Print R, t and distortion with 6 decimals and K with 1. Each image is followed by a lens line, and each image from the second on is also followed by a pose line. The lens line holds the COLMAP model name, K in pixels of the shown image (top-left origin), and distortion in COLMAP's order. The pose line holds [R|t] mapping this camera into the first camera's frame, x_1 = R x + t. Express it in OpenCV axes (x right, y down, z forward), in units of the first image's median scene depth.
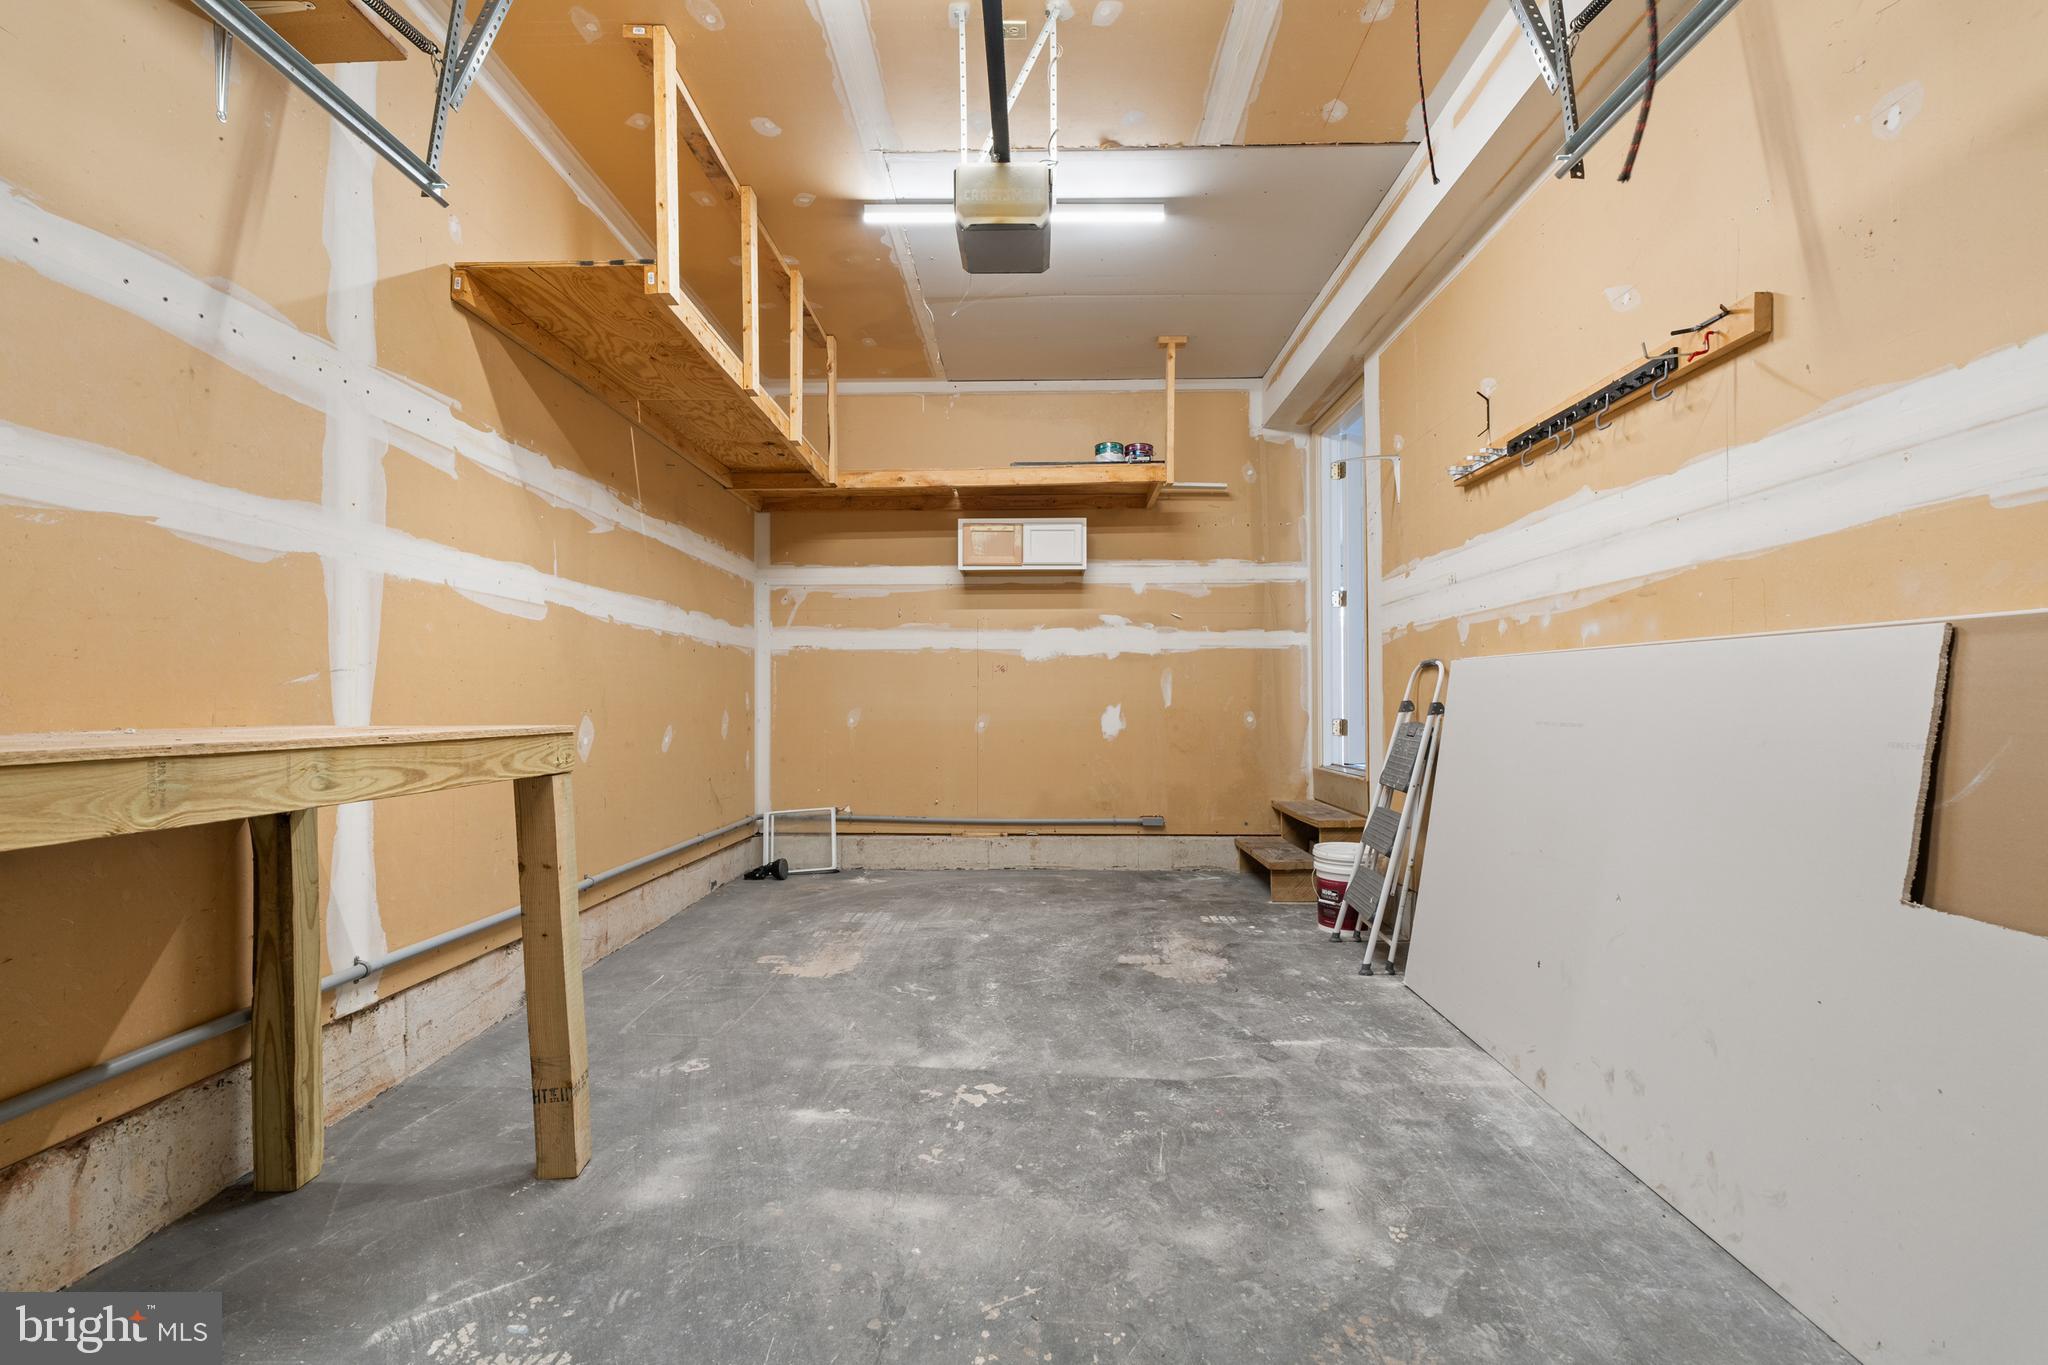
lens RADIAL K [[926.7, 0, 1020.3], [0, 926.7, 681.4], [0, 0, 1]] dist [-0.003236, 0.000298]
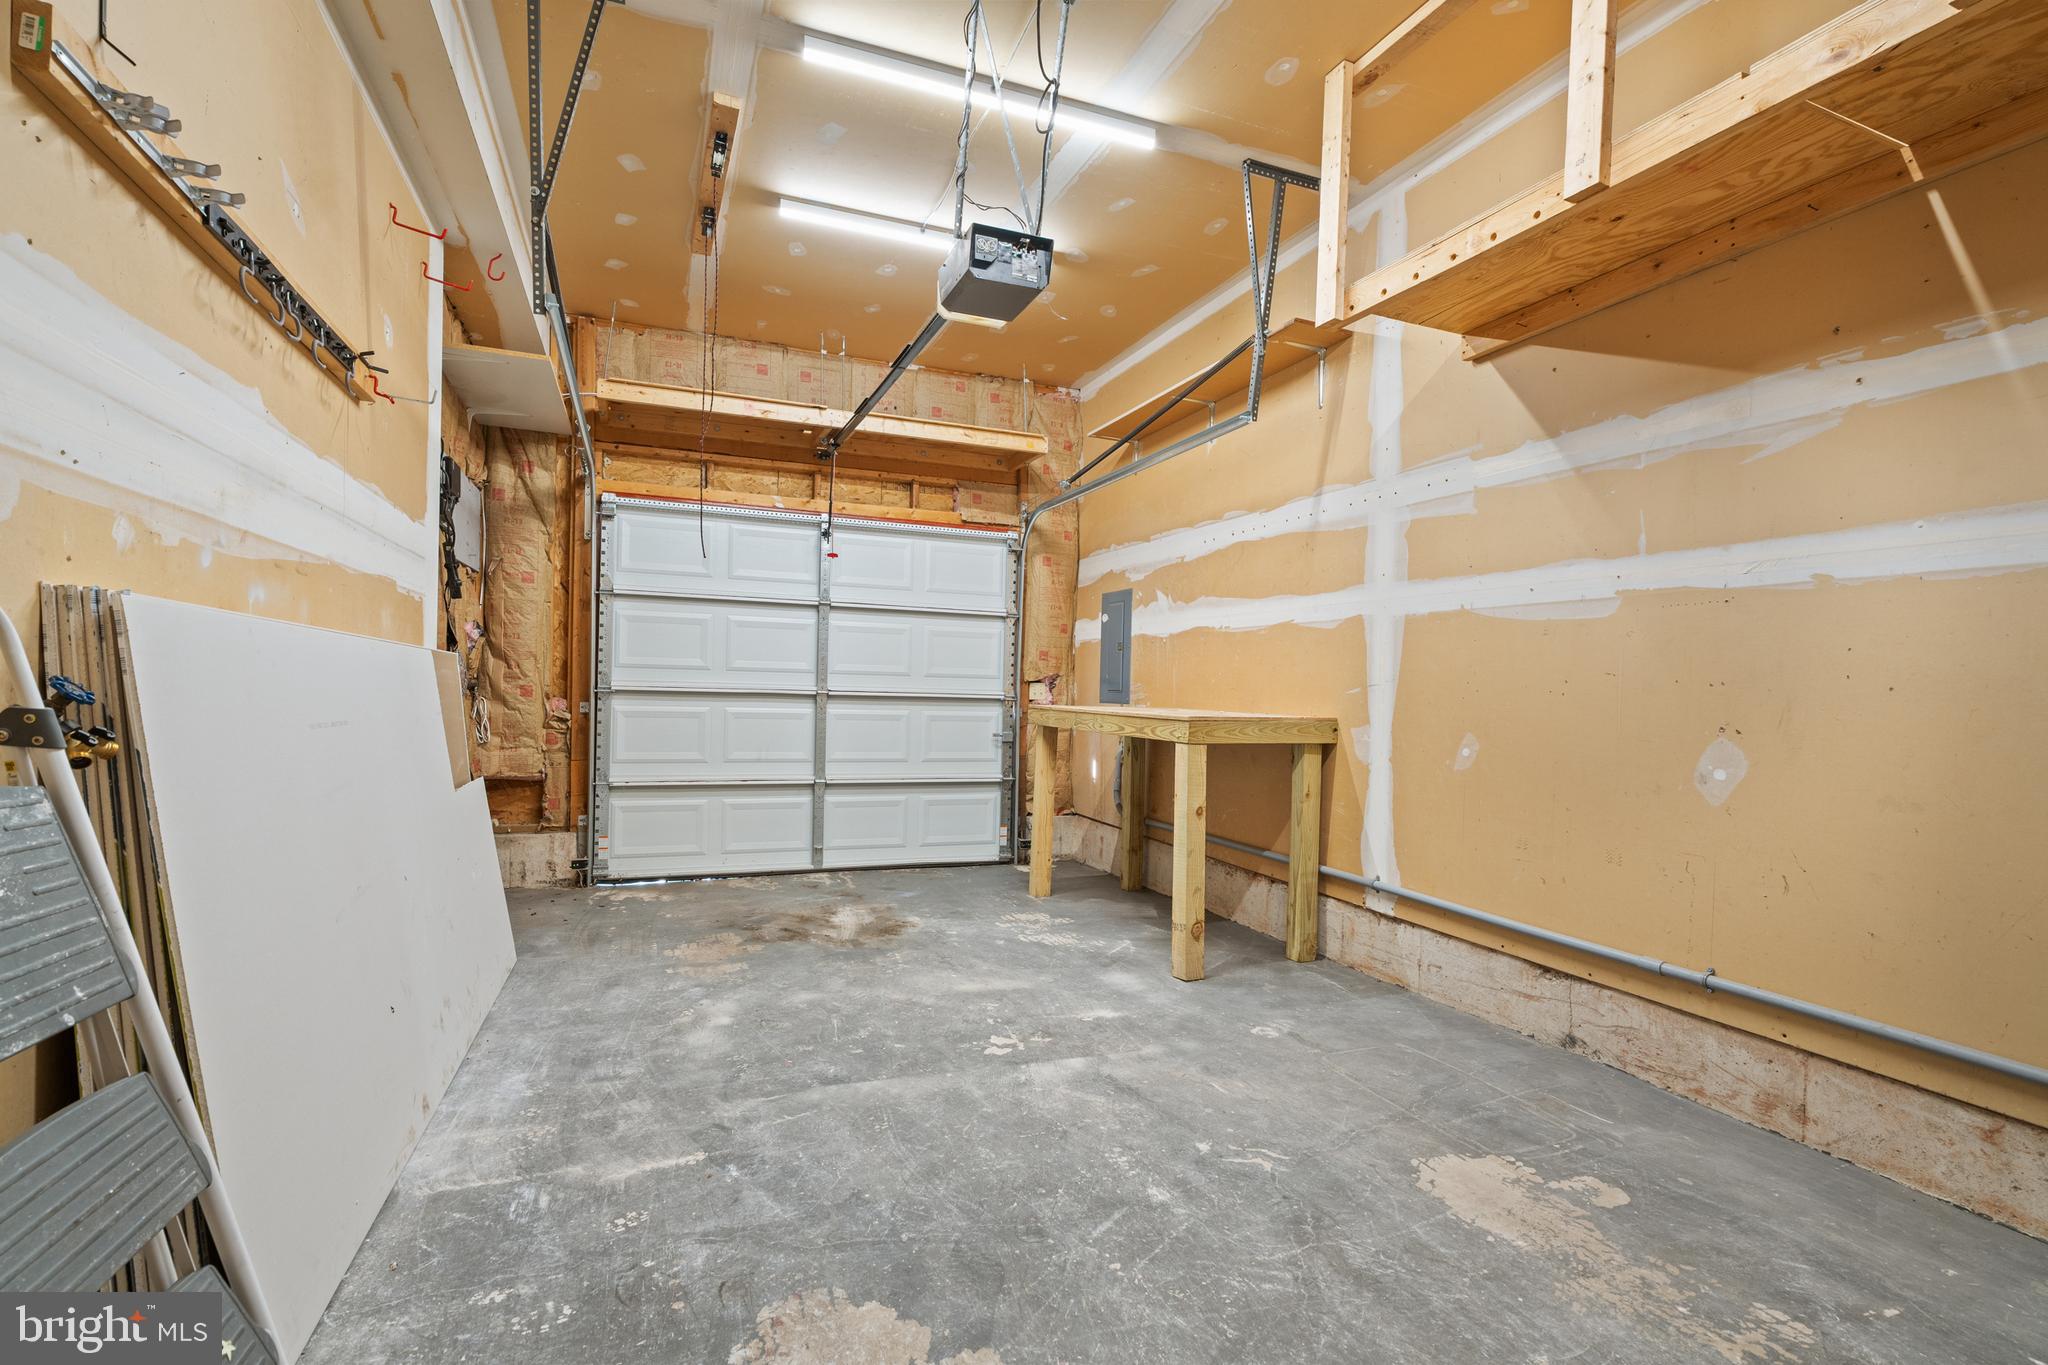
lens RADIAL K [[942.6, 0, 1062.9], [0, 942.6, 700.7], [0, 0, 1]] dist [-0.000041, 0.000263]
pose [[-0.903215, -0.011665, -0.429031, 0.372344], [-0.009524, 0.999929, -0.007136, 0.026412], [0.429084, -0.002359, -0.903262, 1.979698]]
